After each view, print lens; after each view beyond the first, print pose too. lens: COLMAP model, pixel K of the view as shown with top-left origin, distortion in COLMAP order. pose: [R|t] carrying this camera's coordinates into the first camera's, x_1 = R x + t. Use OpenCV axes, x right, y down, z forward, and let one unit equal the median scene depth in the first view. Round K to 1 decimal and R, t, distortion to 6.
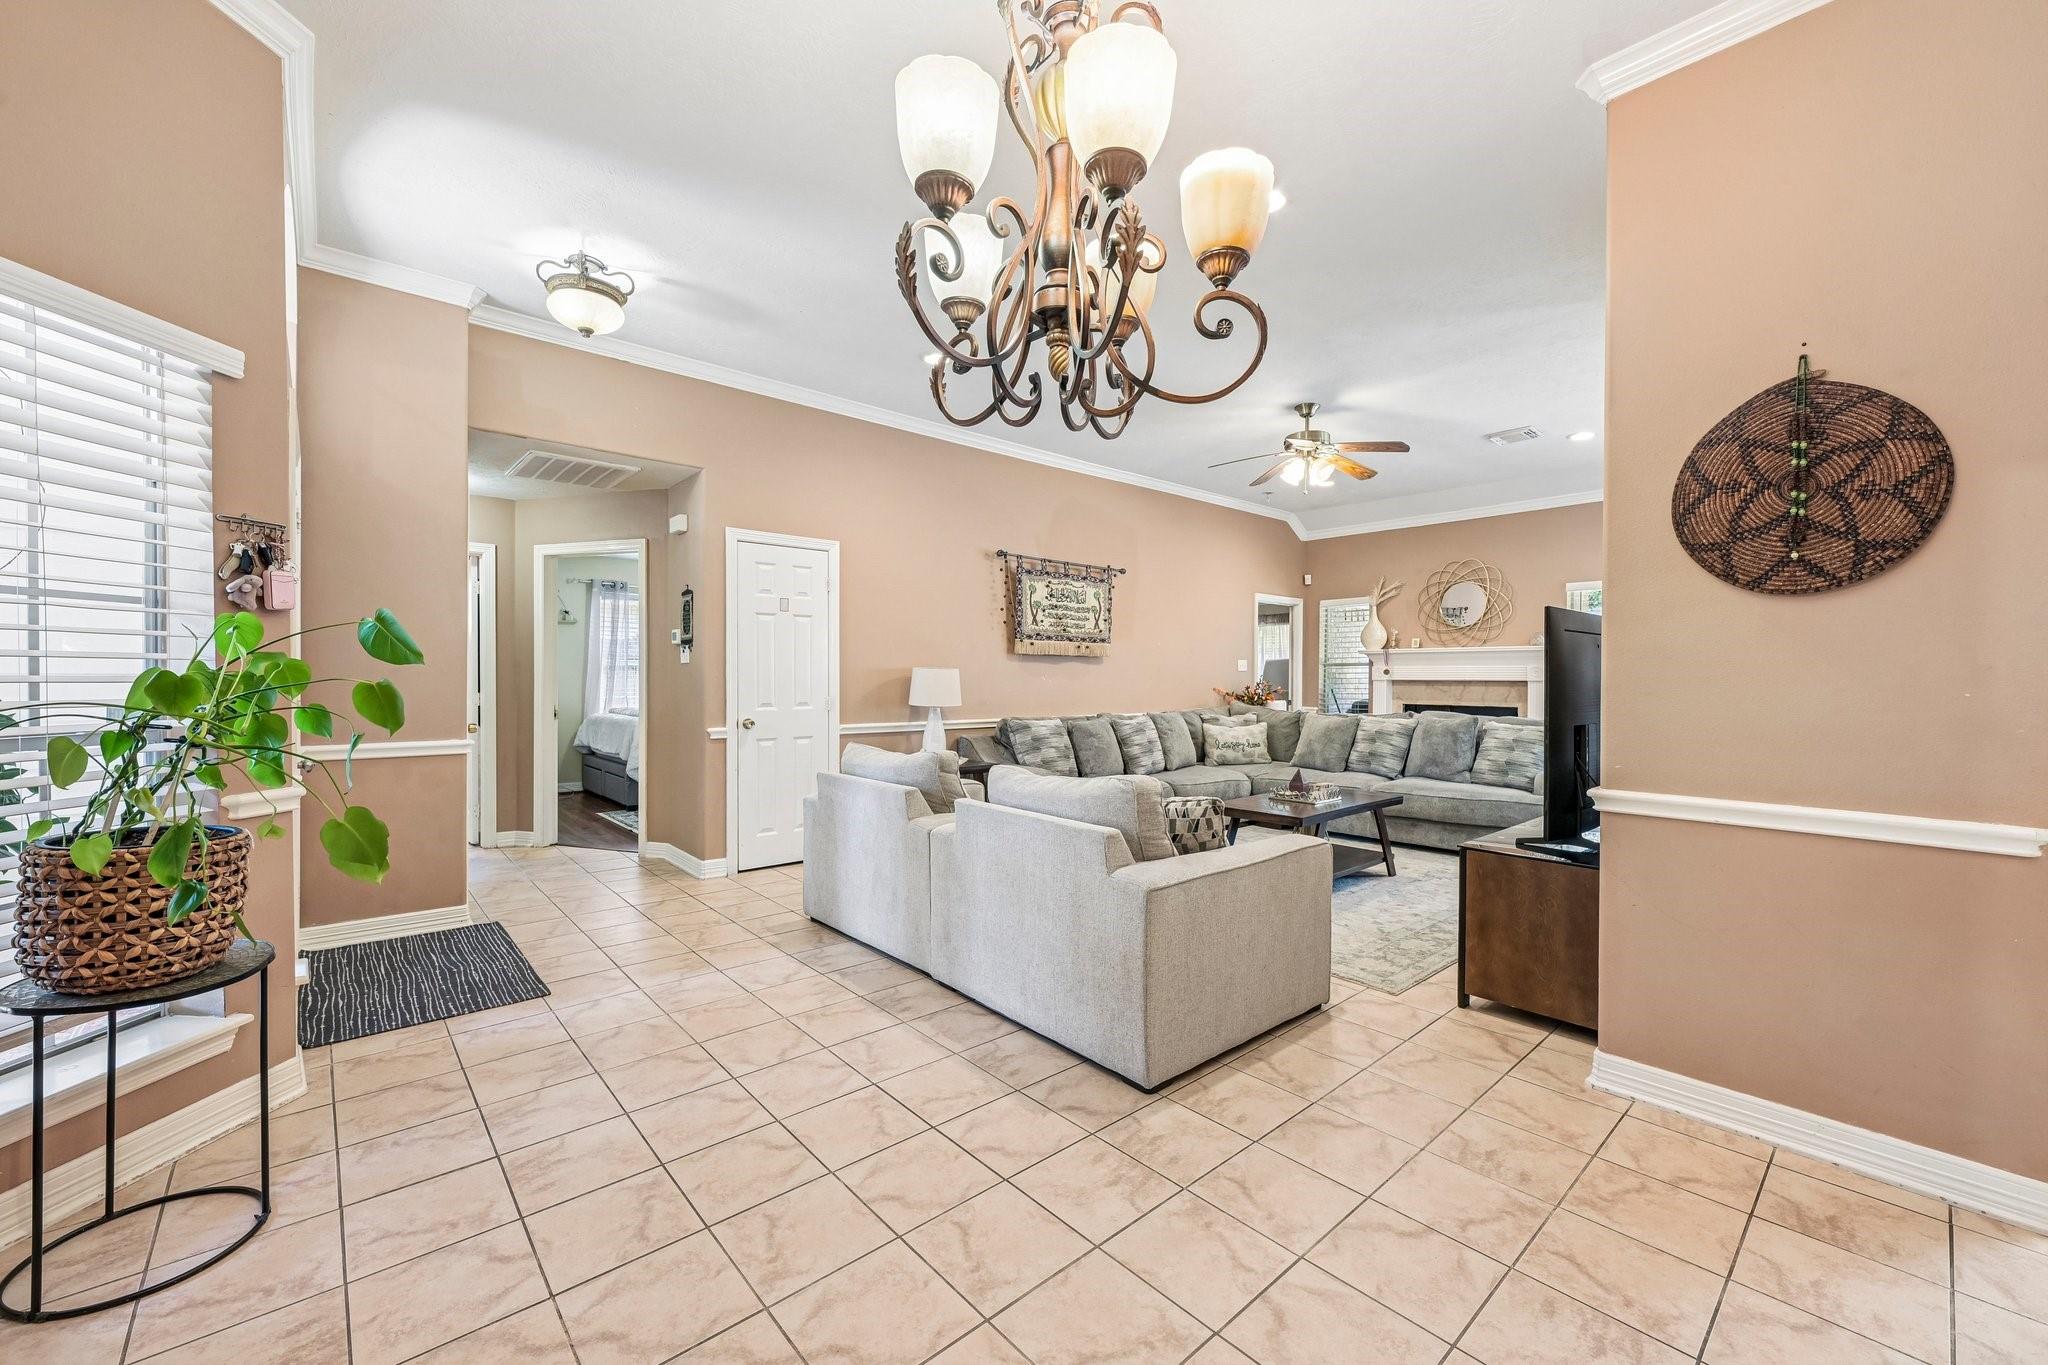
lens RADIAL K [[807.1, 0, 1016.6], [0, 807.1, 682.8], [0, 0, 1]] dist [-0.002909, 0.000109]
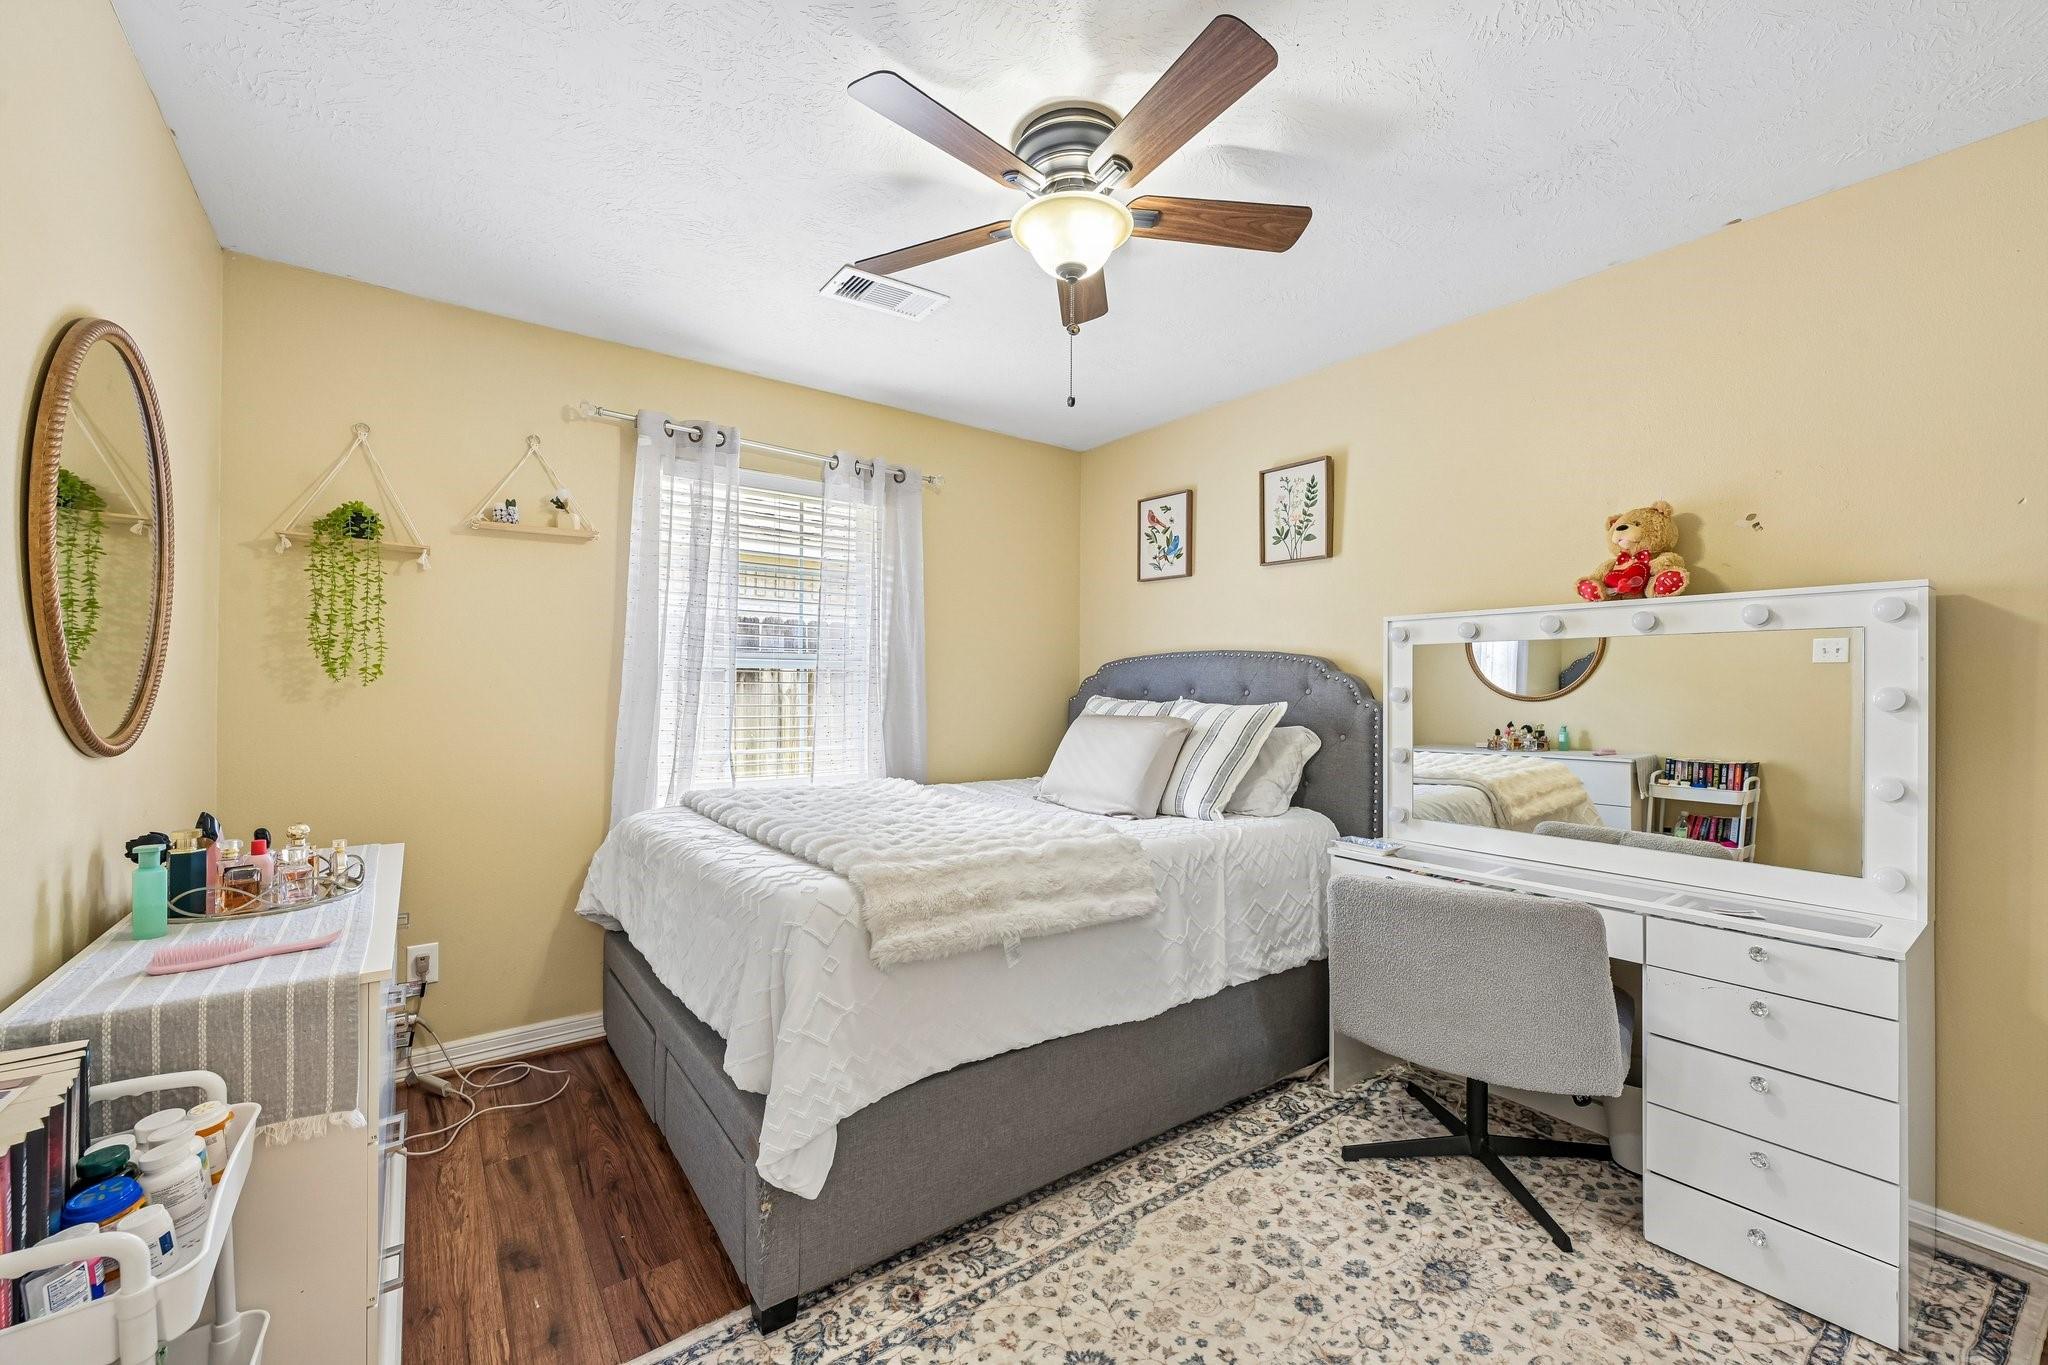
lens RADIAL K [[807.1, 0, 1023.8], [0, 807.1, 687.2], [0, 0, 1]] dist [-0.002909, 0.000109]
pose [[0.998050, -0.001615, -0.062405, -0.272888], [0.001038, 0.999956, -0.009270, -0.007236], [0.062417, 0.009187, 0.998008, 0.535401]]
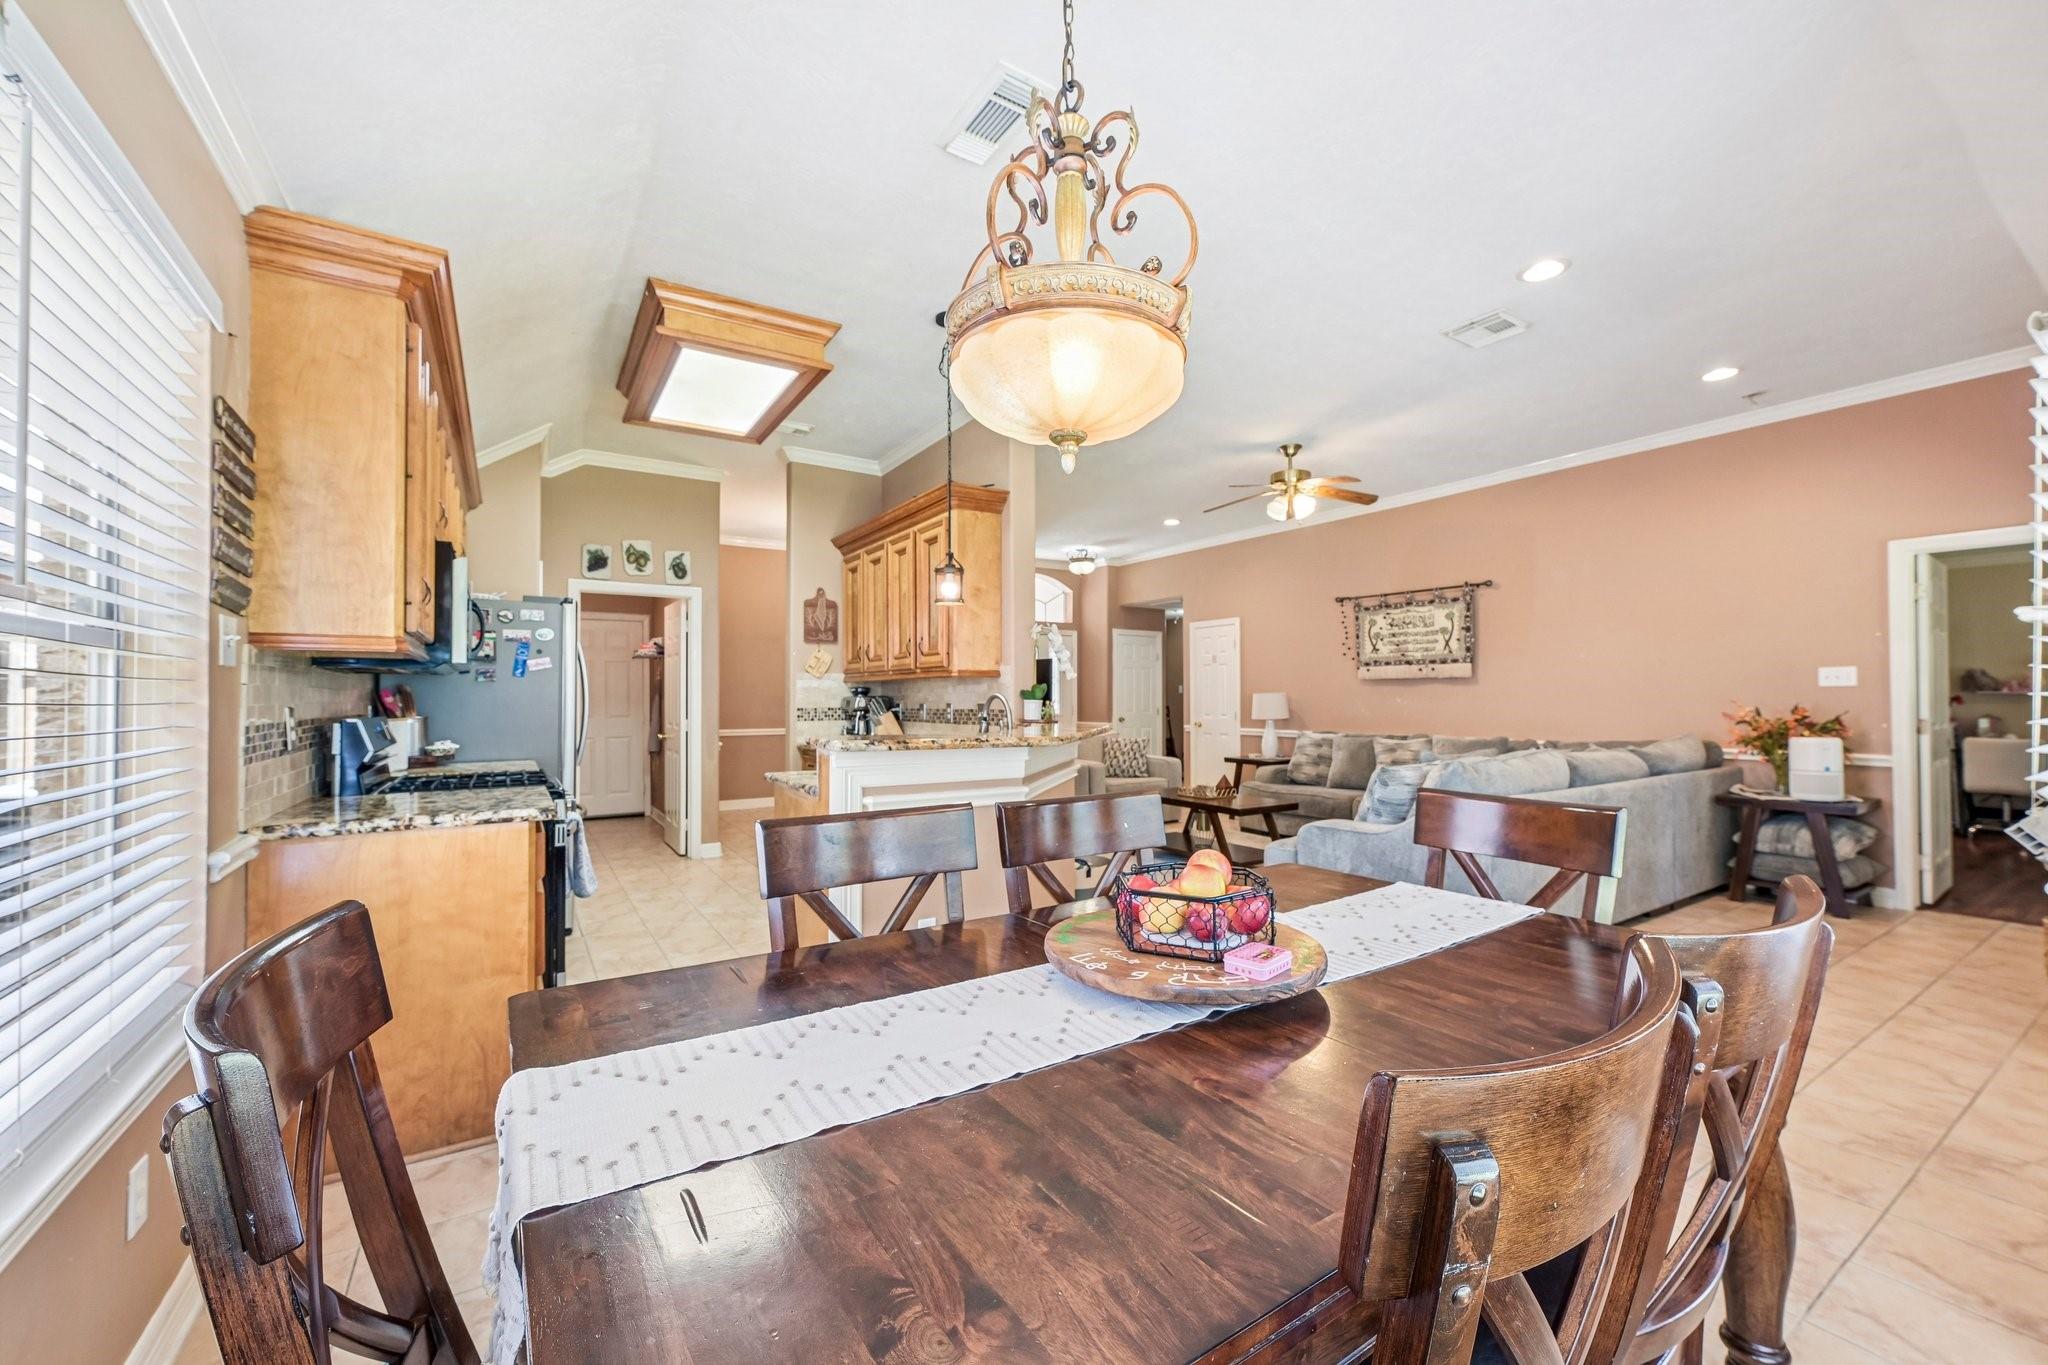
lens RADIAL K [[807.1, 0, 1015.9], [0, 807.1, 687.7], [0, 0, 1]] dist [-0.002909, 0.000109]
pose [[-0.144016, -0.014758, -0.989465, 1.457844], [-0.003033, 0.999891, -0.014473, -0.005056], [0.989571, 0.000916, -0.144045, 0.778855]]
